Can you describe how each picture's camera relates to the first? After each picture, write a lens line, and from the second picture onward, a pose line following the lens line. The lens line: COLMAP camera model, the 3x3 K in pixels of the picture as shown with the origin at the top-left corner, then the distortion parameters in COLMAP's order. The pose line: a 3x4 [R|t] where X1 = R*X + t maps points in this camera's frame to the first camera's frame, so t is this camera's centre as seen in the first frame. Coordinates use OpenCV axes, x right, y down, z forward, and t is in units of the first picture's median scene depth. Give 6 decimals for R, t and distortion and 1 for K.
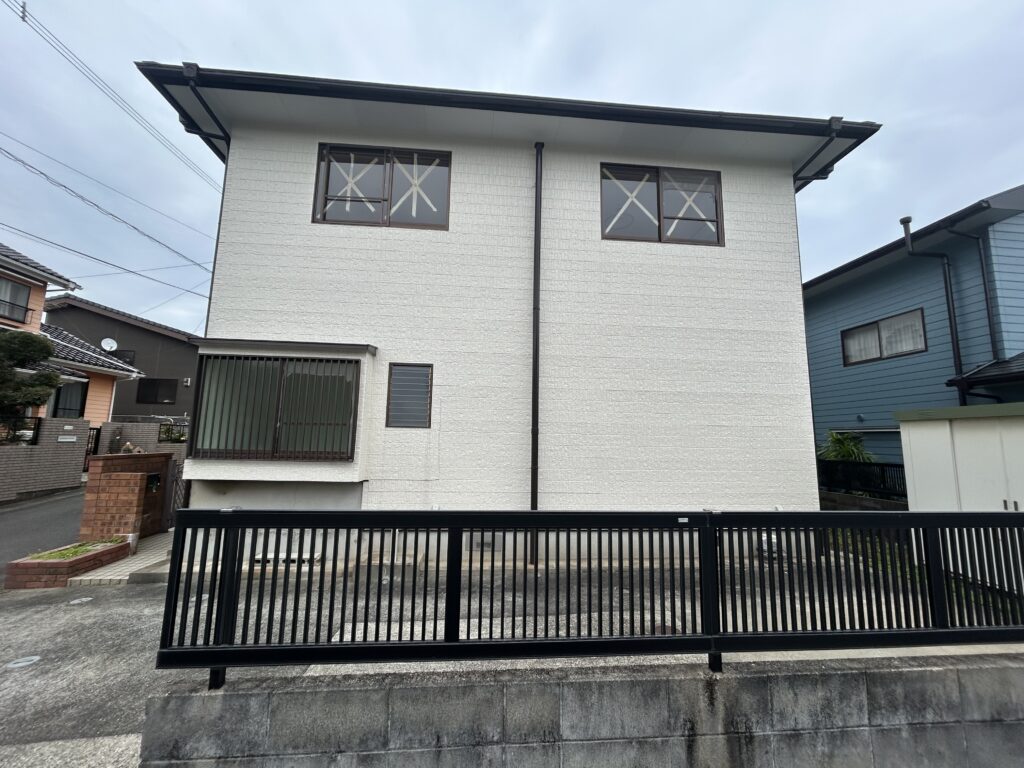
lens RADIAL K [[410.6, 0, 507.5], [0, 410.6, 384.8], [0, 0, 1]] dist [-0.002237, -0.000384]
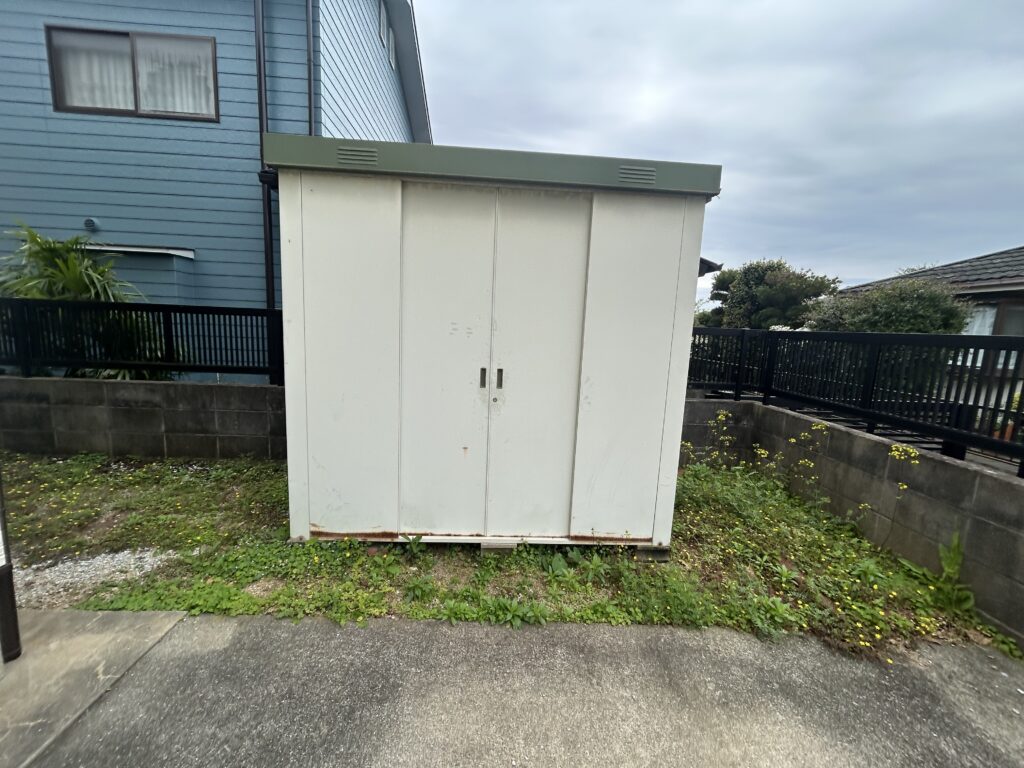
lens RADIAL K [[410.6, 0, 507.5], [0, 410.6, 384.8], [0, 0, 1]] dist [-0.002237, -0.000384]
pose [[0.041409, -0.159922, 0.986261, 0.373933], [-0.174922, 0.970702, 0.164743, 0.109904], [-0.983711, -0.179341, 0.012222, 0.484450]]
